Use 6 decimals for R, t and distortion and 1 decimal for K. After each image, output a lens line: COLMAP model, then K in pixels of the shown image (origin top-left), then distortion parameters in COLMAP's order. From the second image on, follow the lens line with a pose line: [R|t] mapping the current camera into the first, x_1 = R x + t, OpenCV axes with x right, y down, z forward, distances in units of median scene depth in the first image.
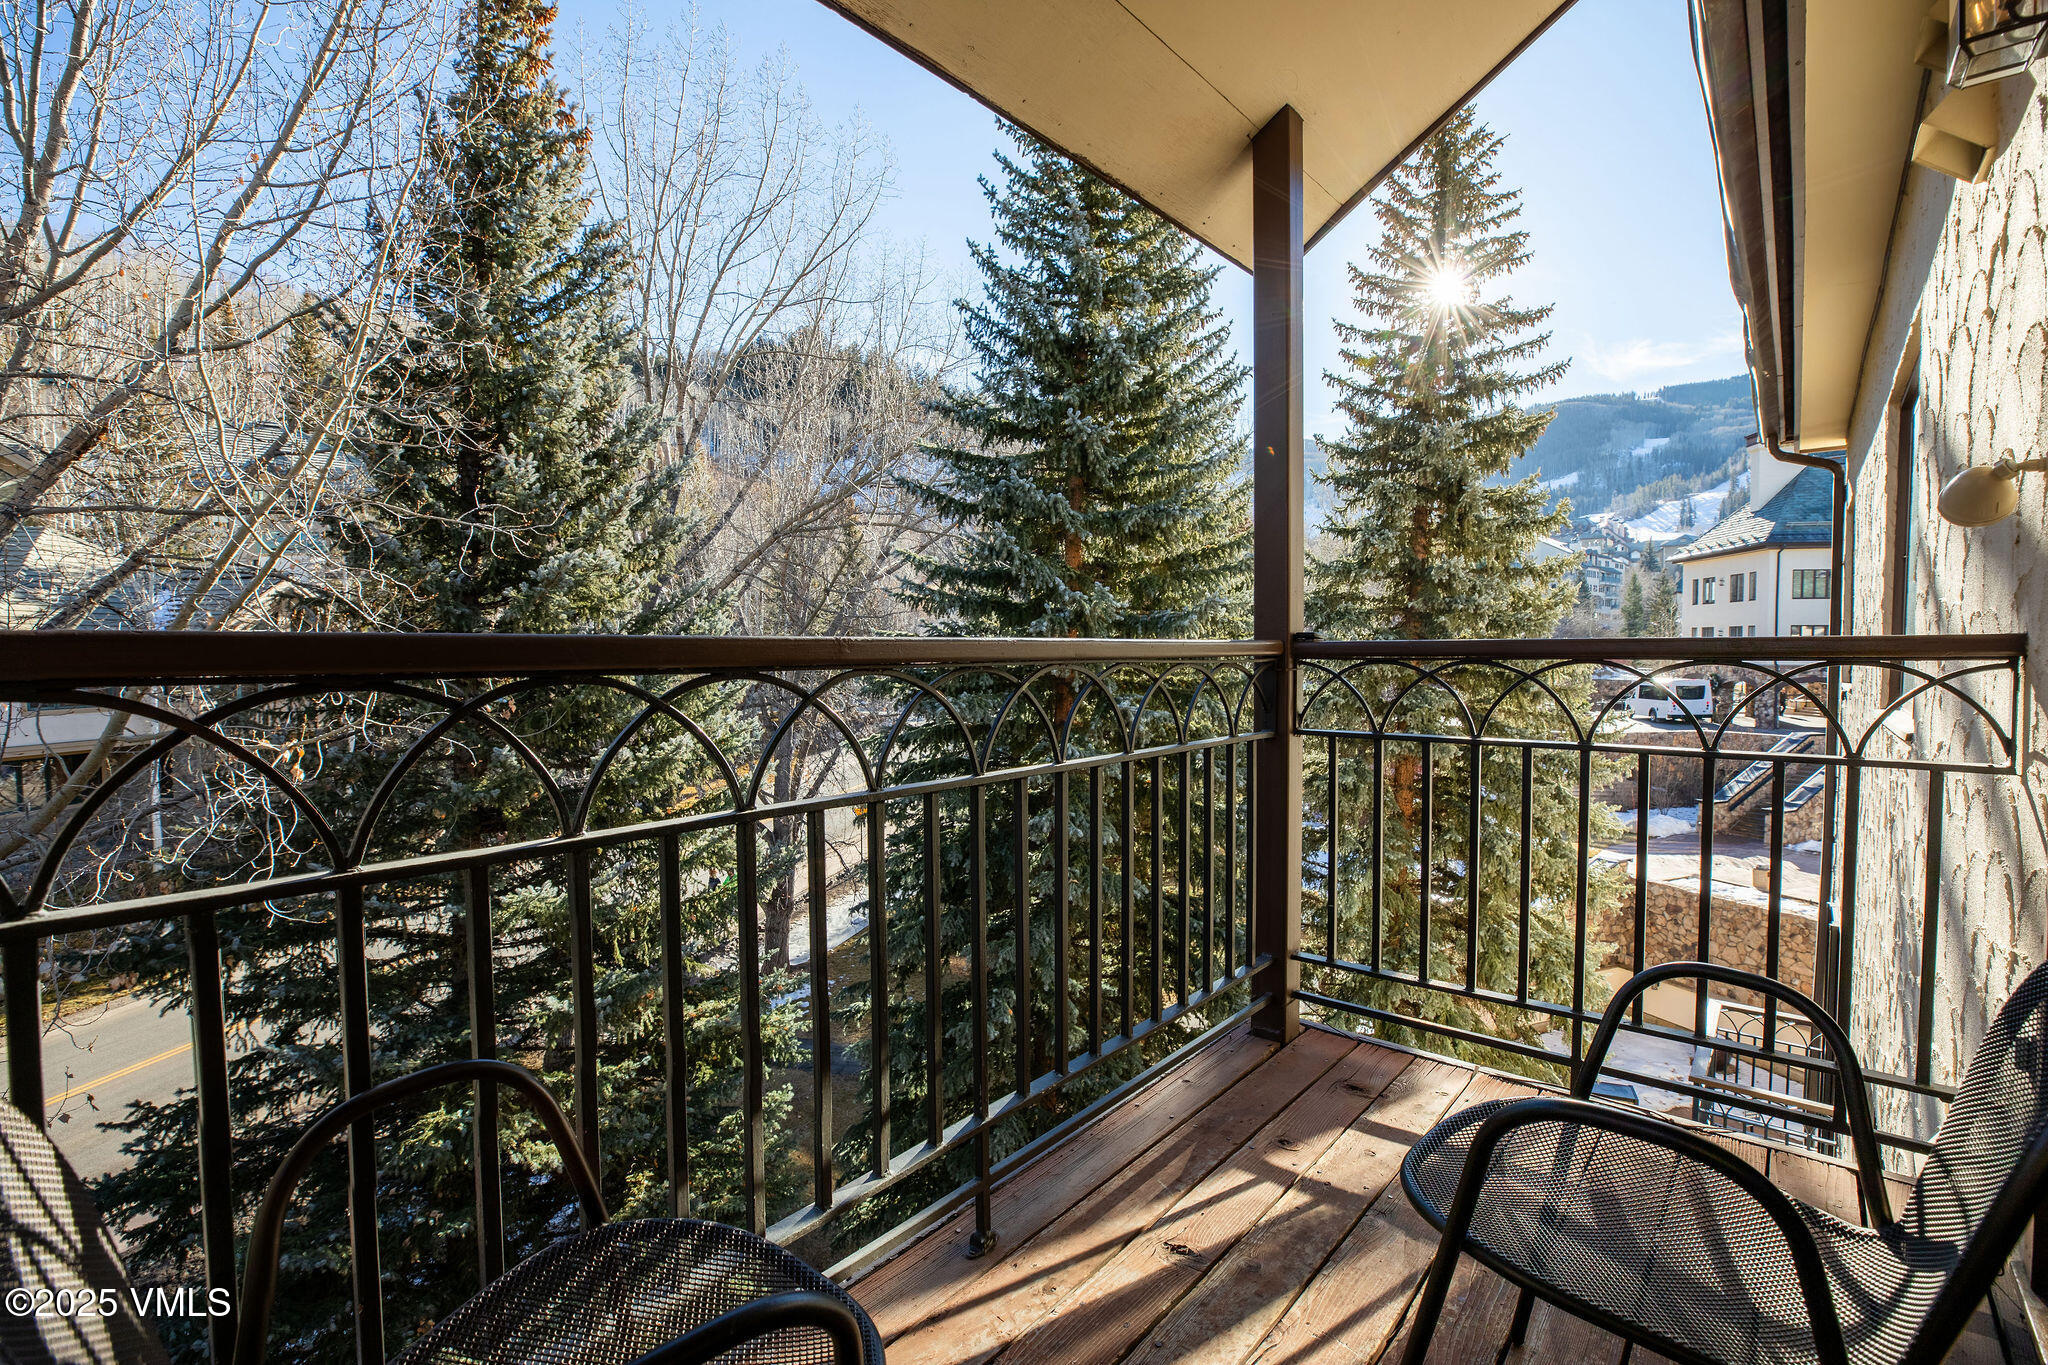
lens RADIAL K [[934.3, 0, 1024.0], [0, 934.3, 682.5], [0, 0, 1]] dist [-0.037328, 0.001033]
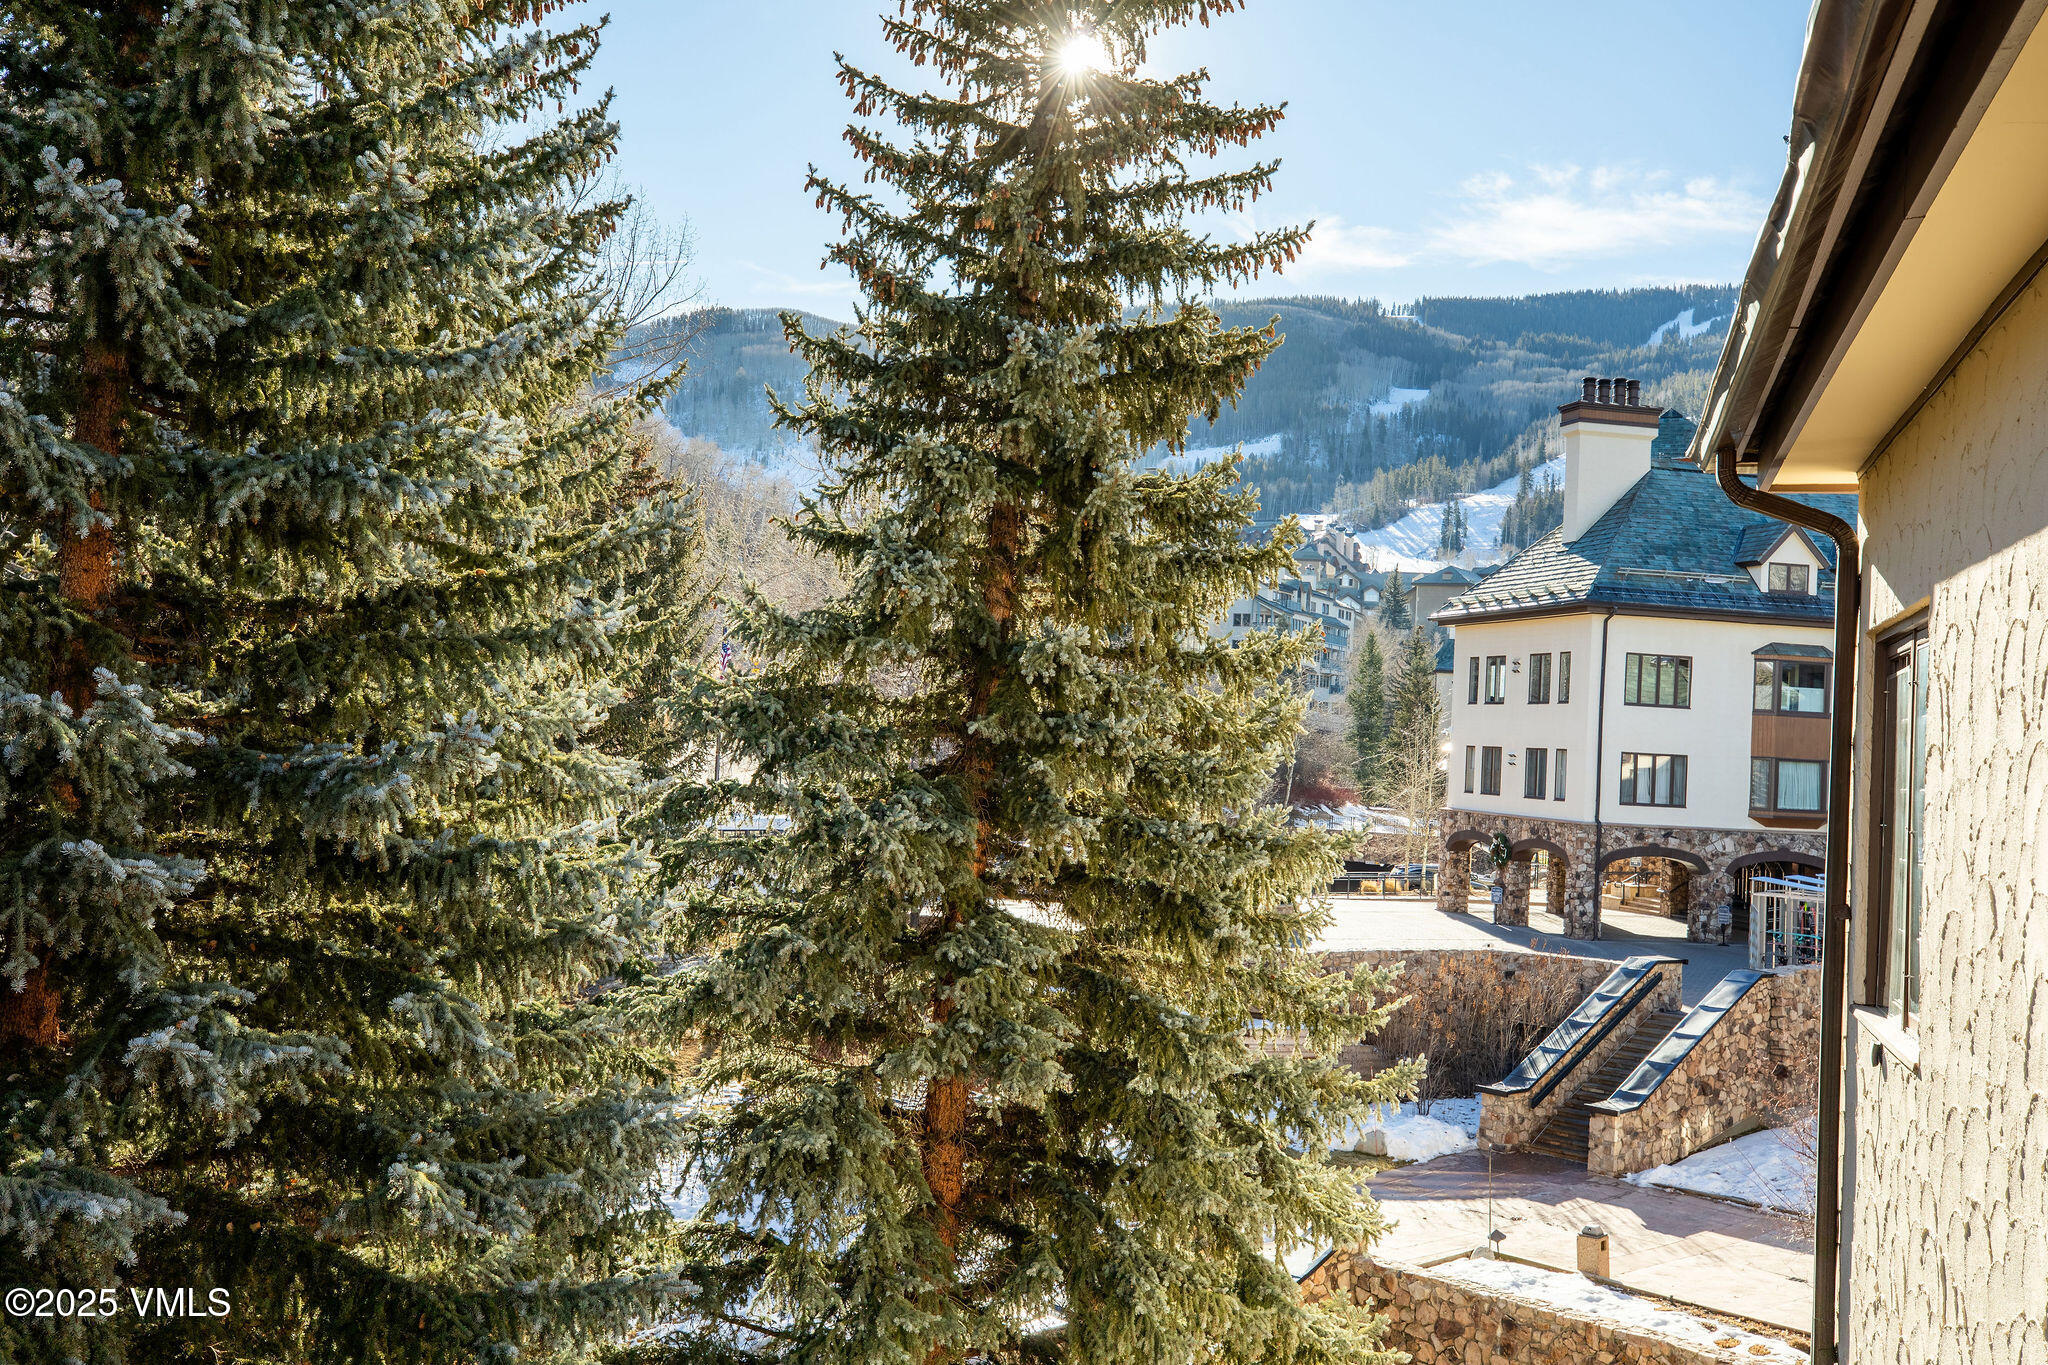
lens RADIAL K [[1988.7, 0, 1024.0], [0, 1988.7, 682.5], [0, 0, 1]] dist [0.008247, 0.025252]
pose [[0.913179, 0.059719, 0.403161, 0.055824], [-0.035892, 0.997147, -0.066408, -0.040632], [-0.405976, 0.046172, 0.912717, 0.125845]]
